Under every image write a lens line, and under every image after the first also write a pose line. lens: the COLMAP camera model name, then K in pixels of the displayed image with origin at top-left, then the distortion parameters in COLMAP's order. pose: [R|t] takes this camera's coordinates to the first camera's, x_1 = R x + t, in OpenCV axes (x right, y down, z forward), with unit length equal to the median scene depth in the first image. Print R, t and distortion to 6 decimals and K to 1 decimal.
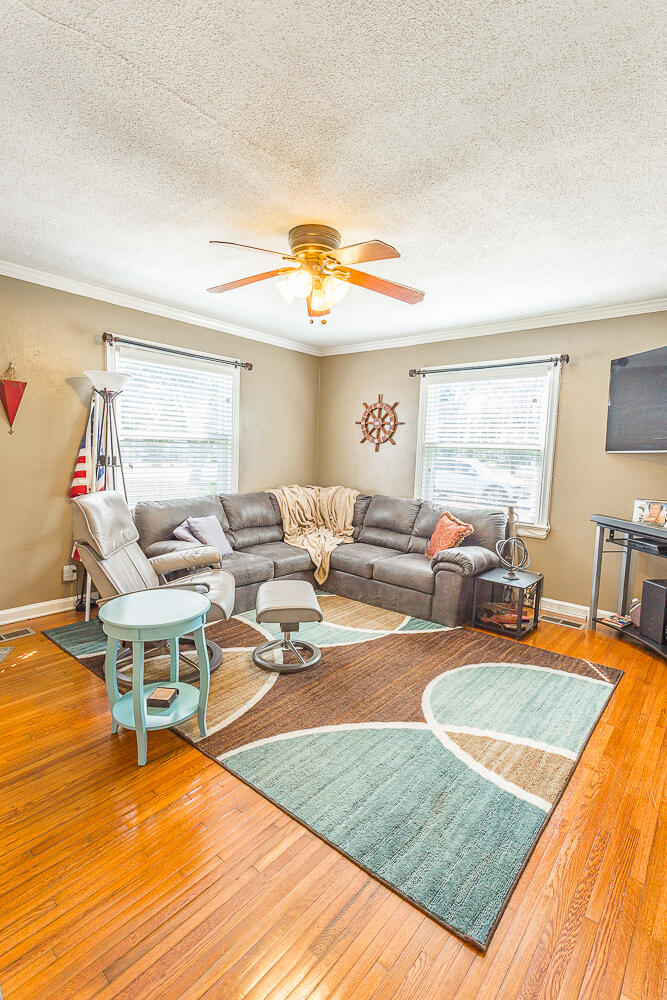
lens RADIAL K [[478.1, 0, 326.6], [0, 478.1, 499.6], [0, 0, 1]] dist [0.001203, 0.001126]
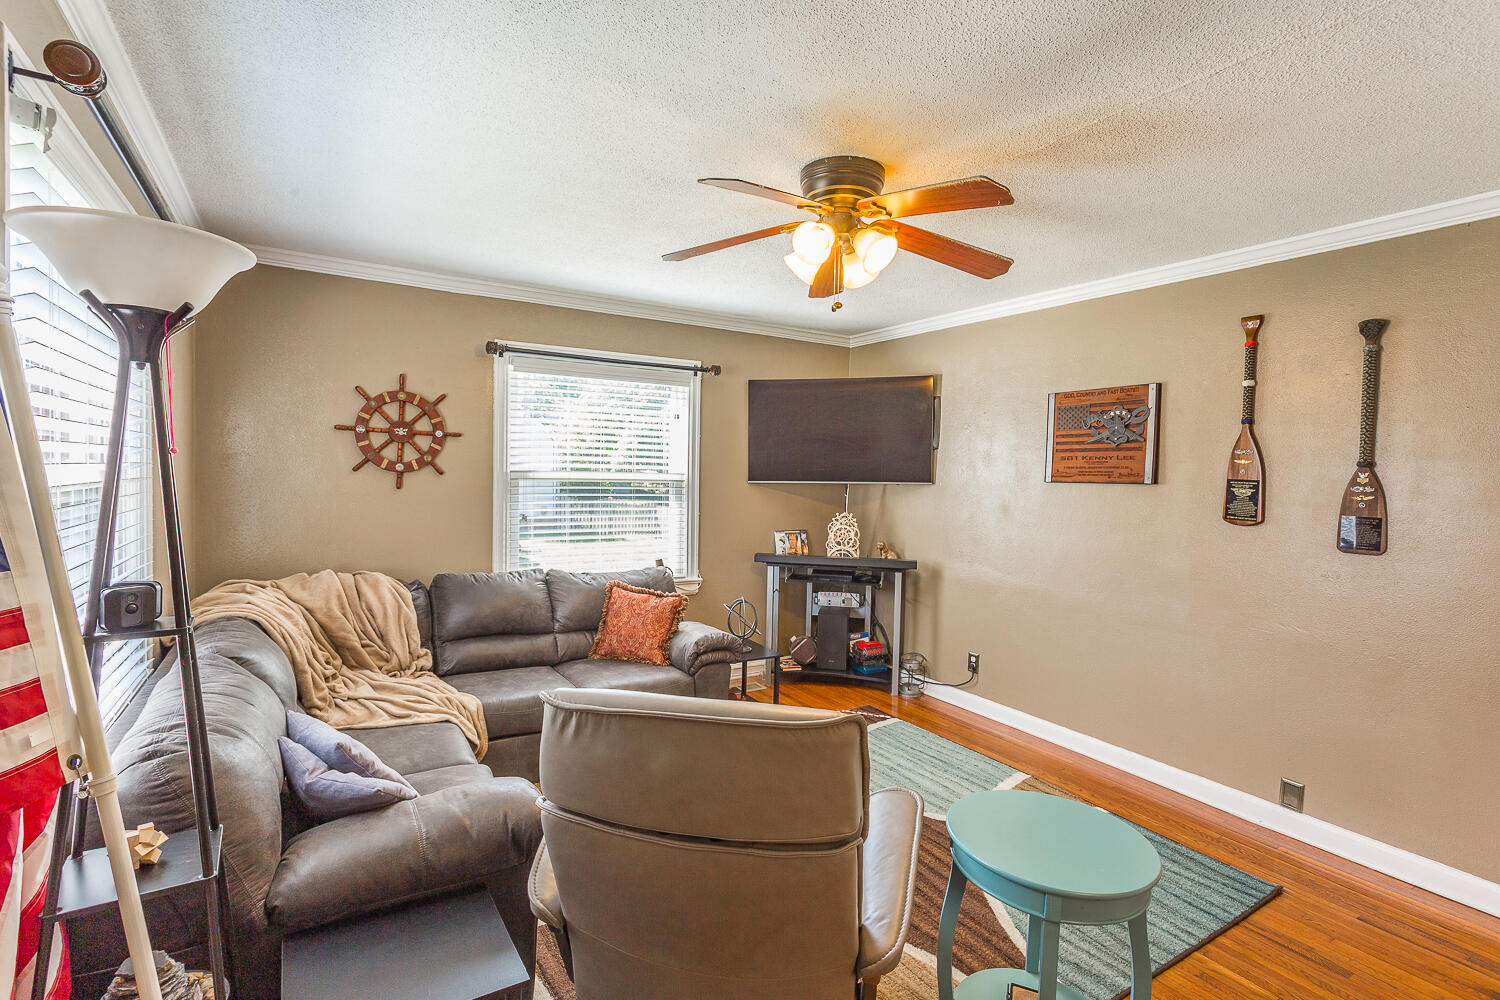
lens RADIAL K [[717.2, 0, 748.6], [0, 717.2, 494.3], [0, 0, 1]] dist [0.001203, 0.001126]
pose [[0.304051, -0.056790, 0.950962, -0.531820], [0.088485, 0.995590, 0.031164, -0.092664], [-0.948538, 0.074670, 0.307735, 0.464176]]
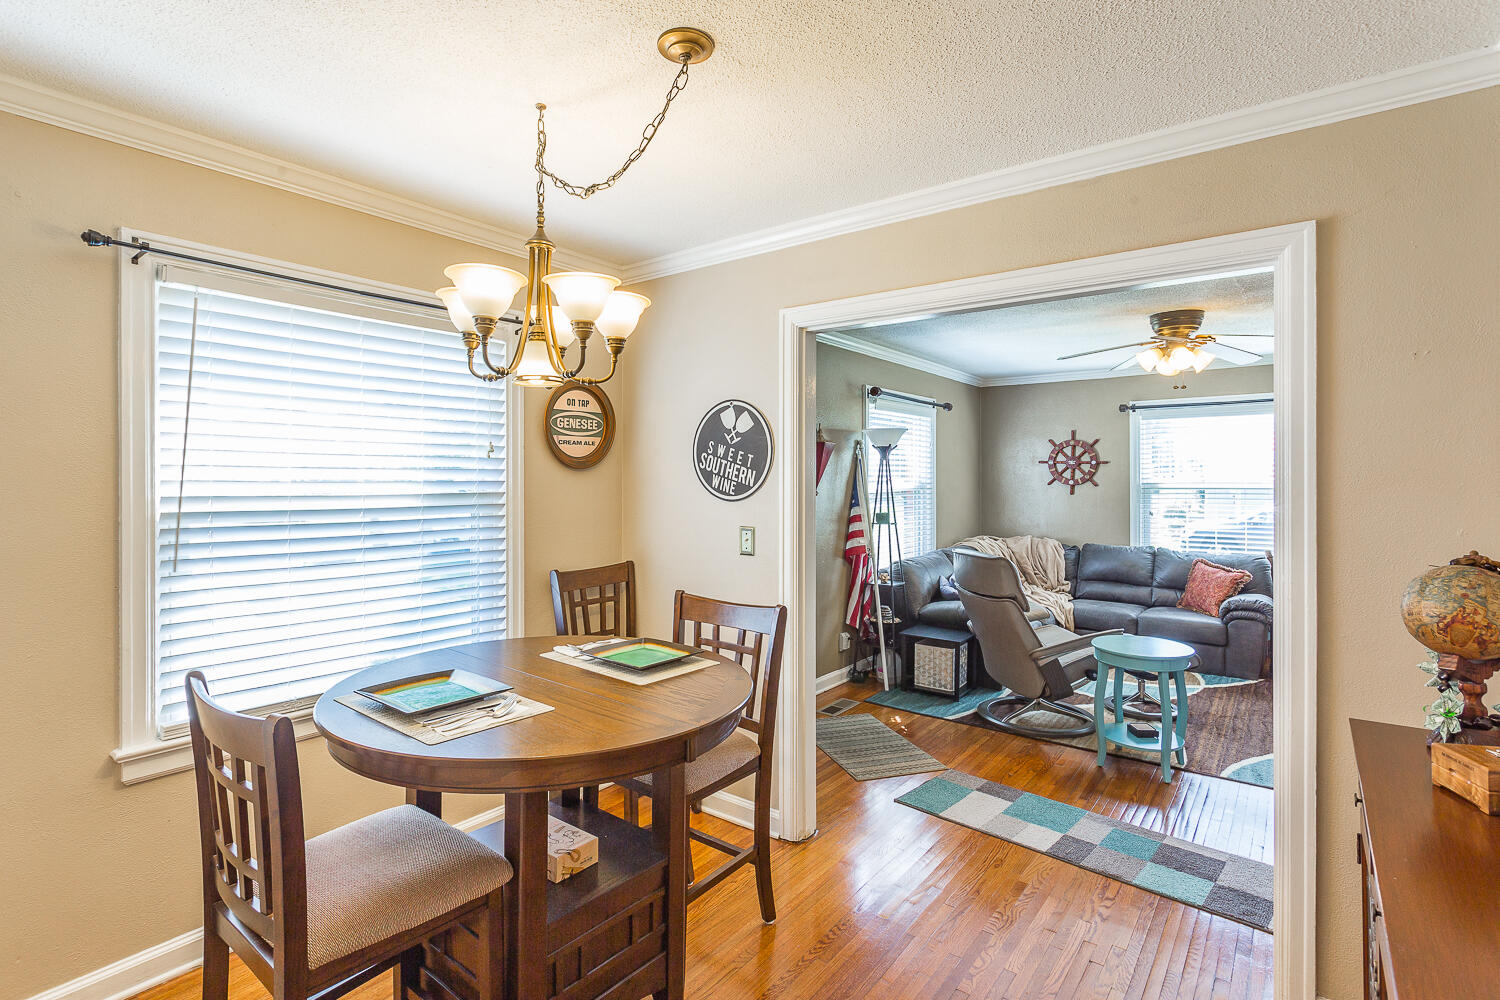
lens RADIAL K [[717.2, 0, 735.6], [0, 717.2, 485.3], [0, 0, 1]] dist [0.001203, 0.001126]
pose [[0.998104, -0.036353, 0.049663, -0.625534], [0.040966, 0.994607, -0.095278, -0.017995], [-0.045932, 0.097132, 0.994211, -0.309372]]
